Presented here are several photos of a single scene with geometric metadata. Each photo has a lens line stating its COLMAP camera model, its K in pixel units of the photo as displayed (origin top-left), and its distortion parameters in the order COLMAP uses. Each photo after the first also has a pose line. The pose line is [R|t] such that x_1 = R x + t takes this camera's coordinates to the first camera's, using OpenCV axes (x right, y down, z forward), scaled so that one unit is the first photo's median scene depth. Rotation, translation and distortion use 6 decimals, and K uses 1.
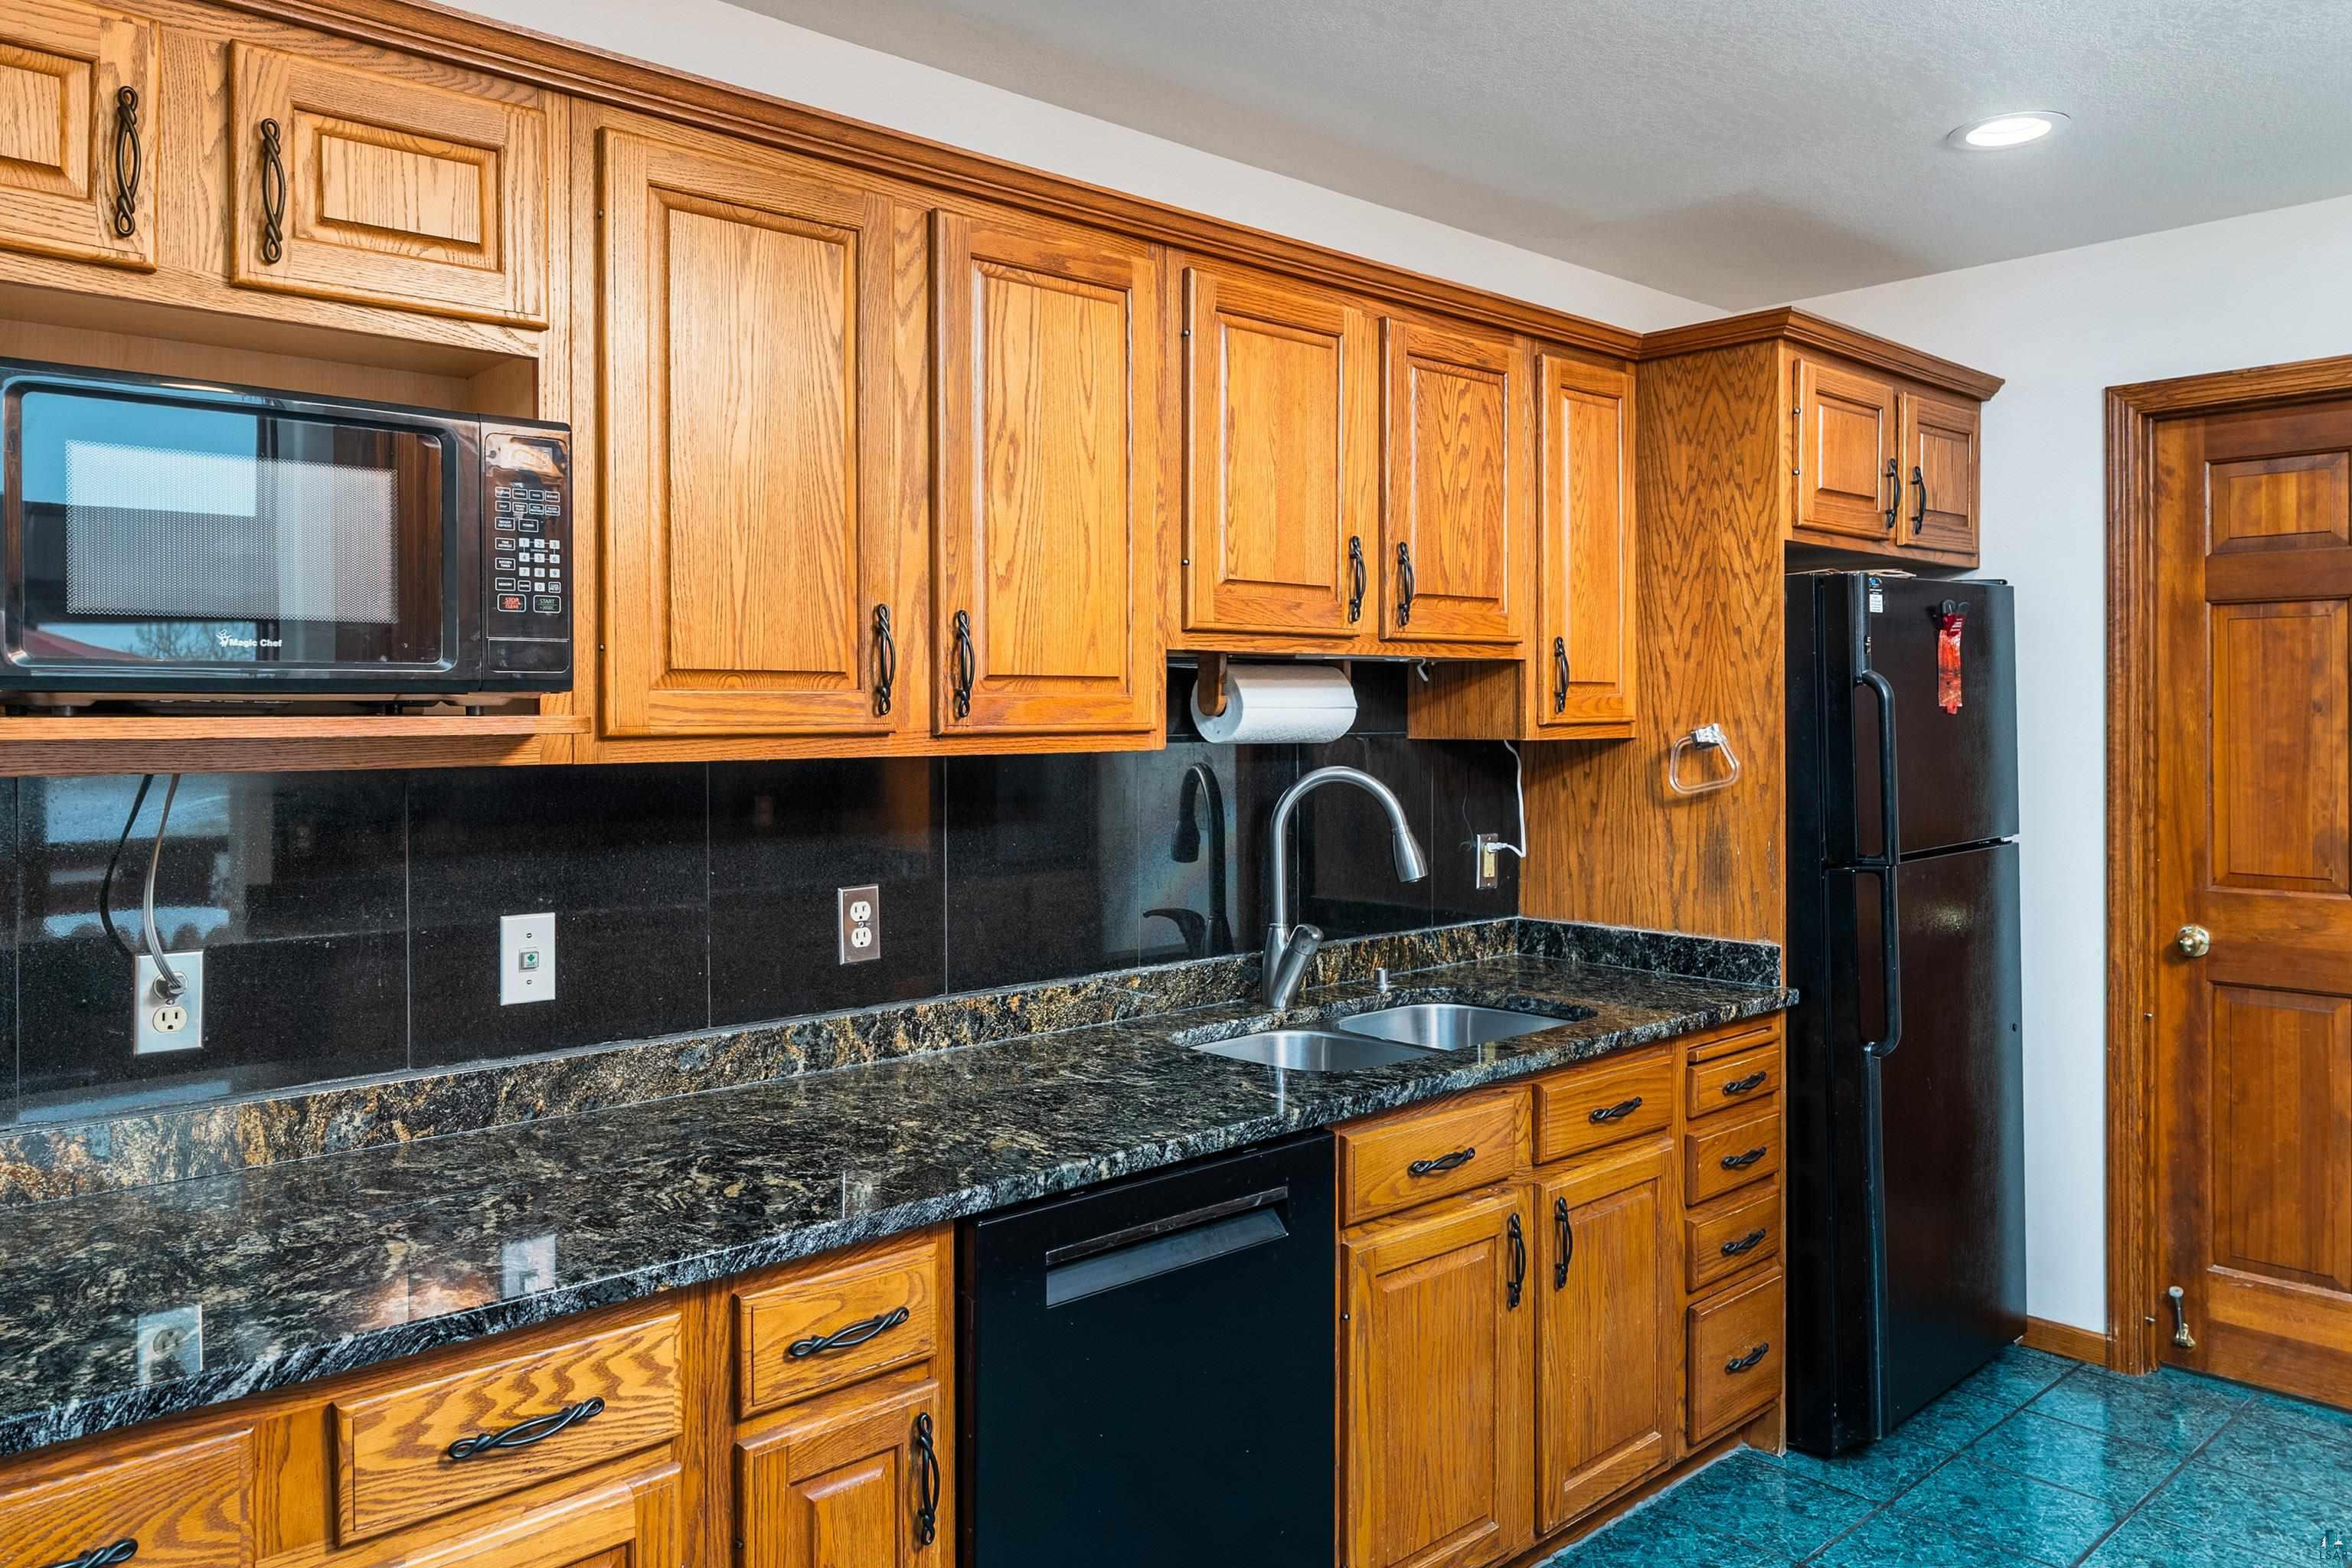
lens RADIAL K [[1679.9, 0, 1173.4], [0, 1679.9, 707.3], [0, 0, 1]] dist [-0.002153, 0.000947]
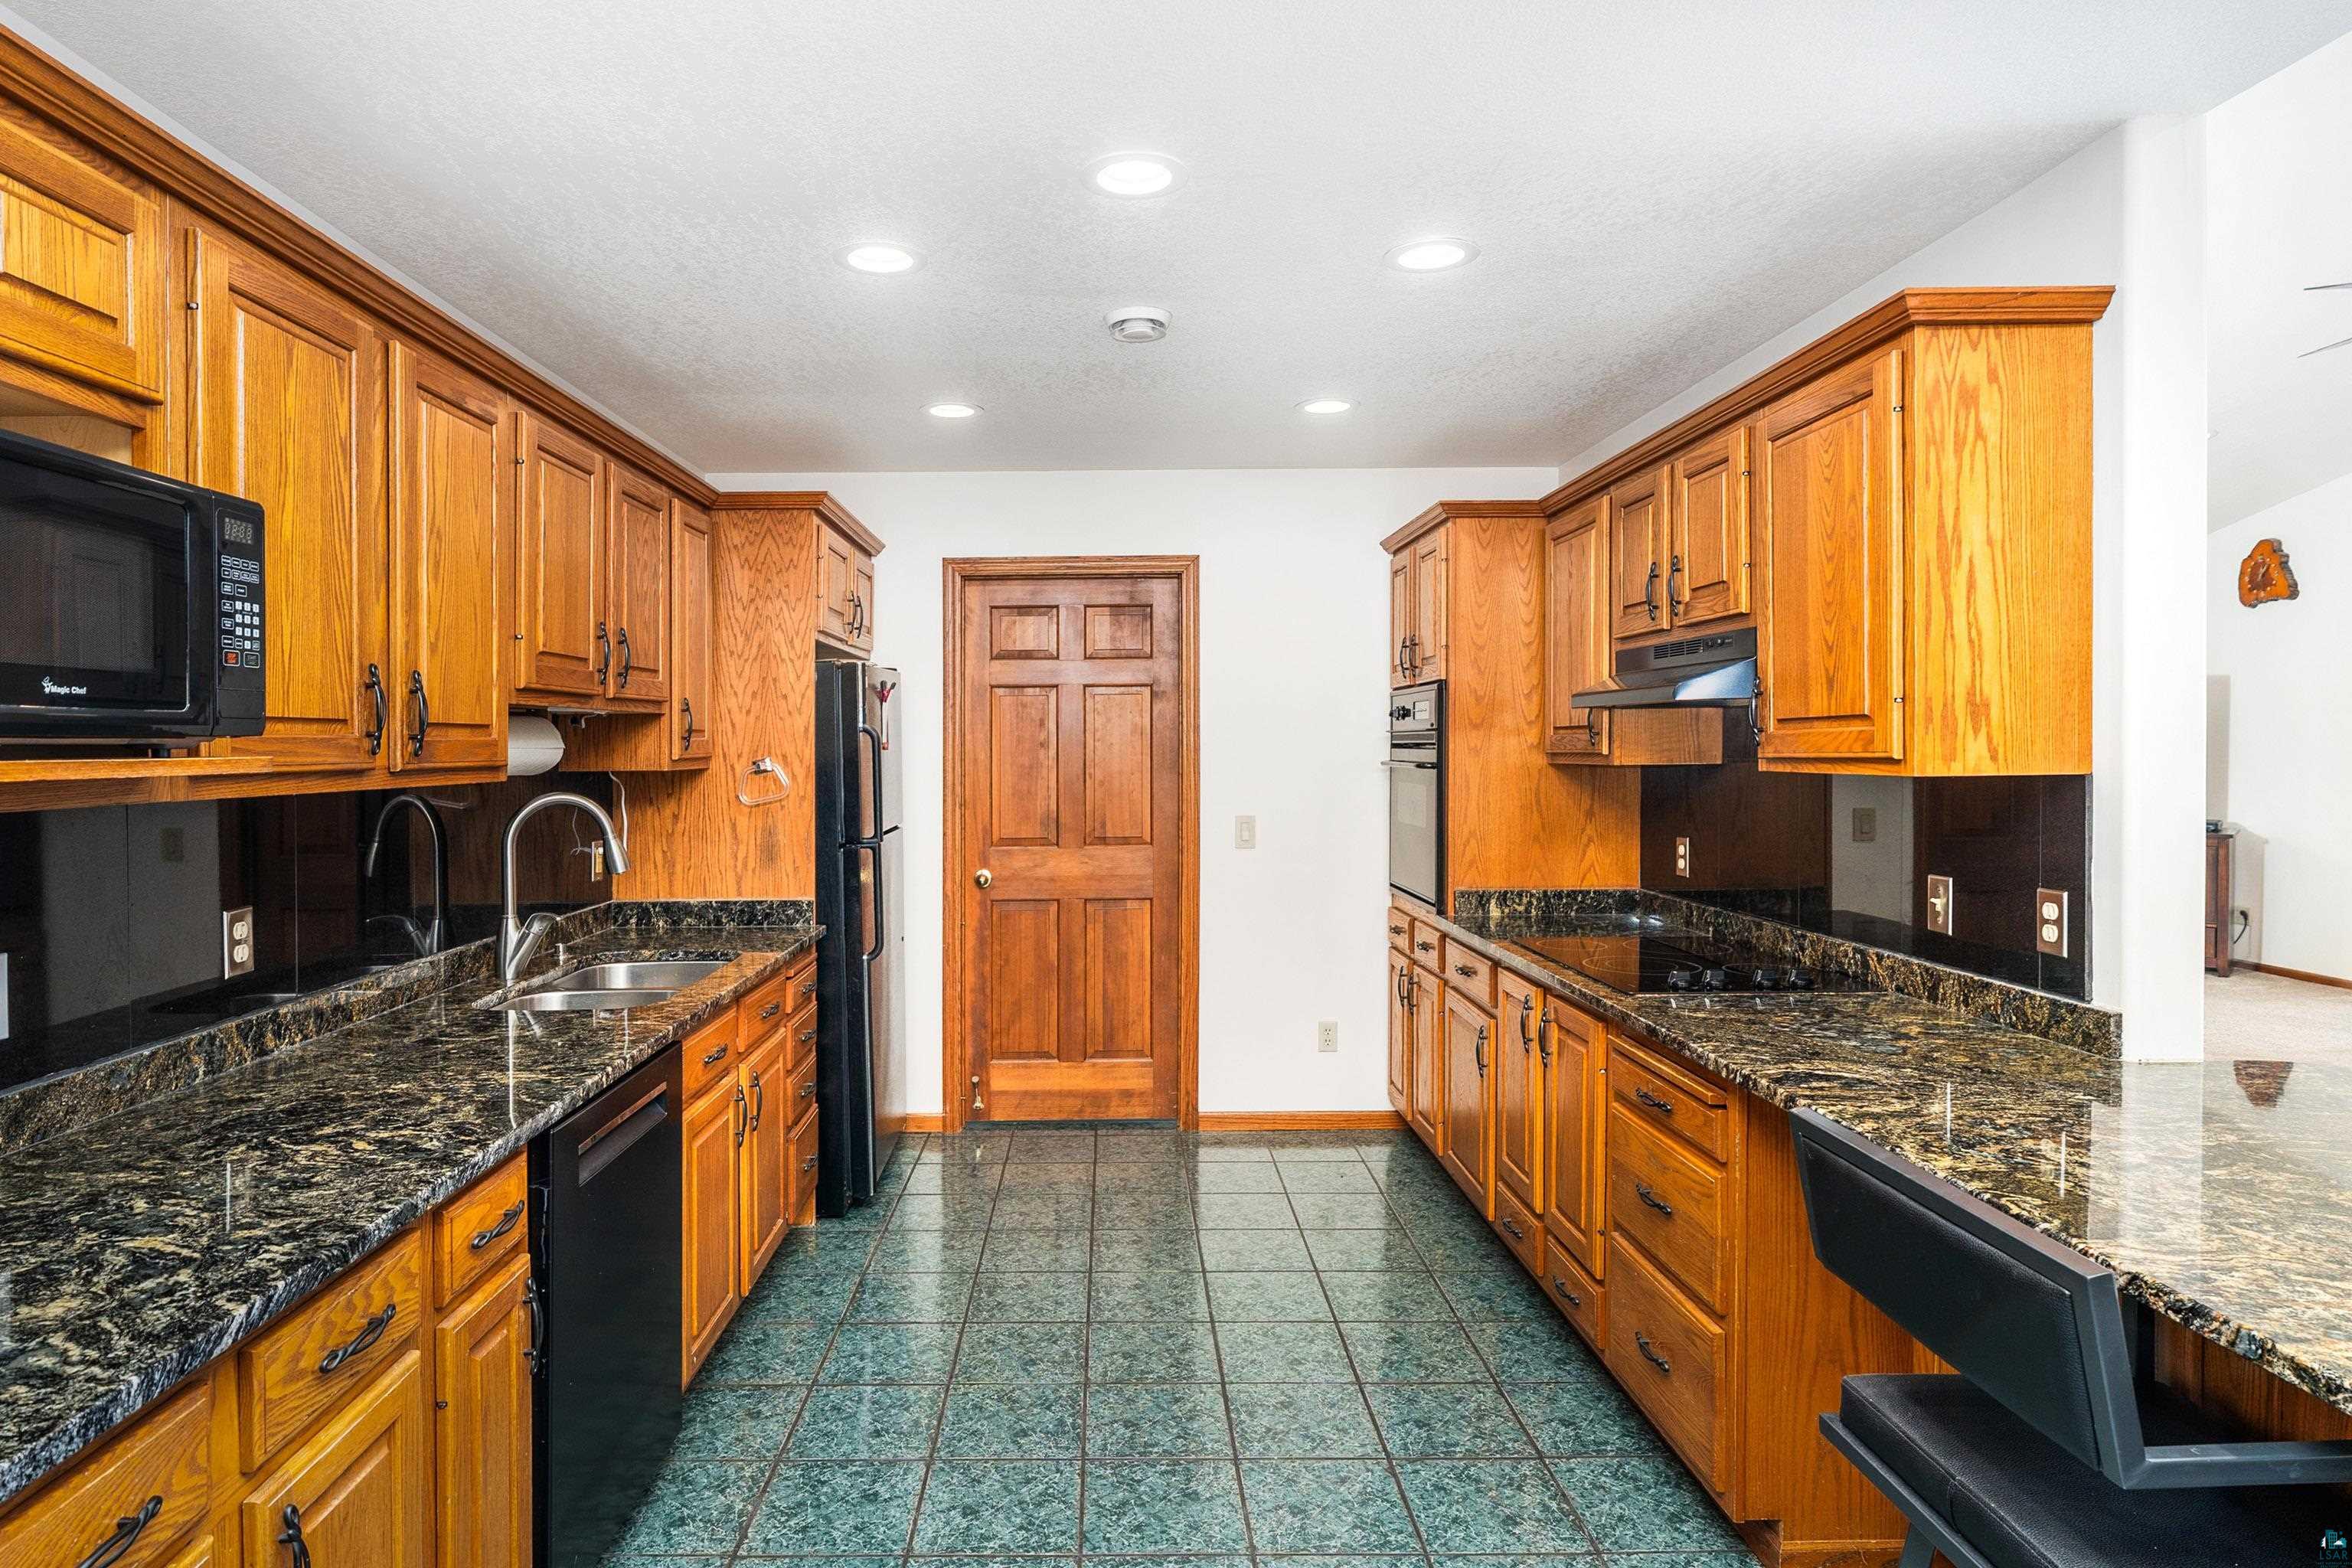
lens RADIAL K [[1260.3, 0, 1167.4], [0, 1260.3, 767.0], [0, 0, 1]] dist [-0.002496, 0.001067]
pose [[0.661161, -0.017874, 0.750031, -0.389612], [0.006500, 0.999815, 0.018097, 0.000236], [-0.750216, -0.007090, 0.661155, -0.026375]]
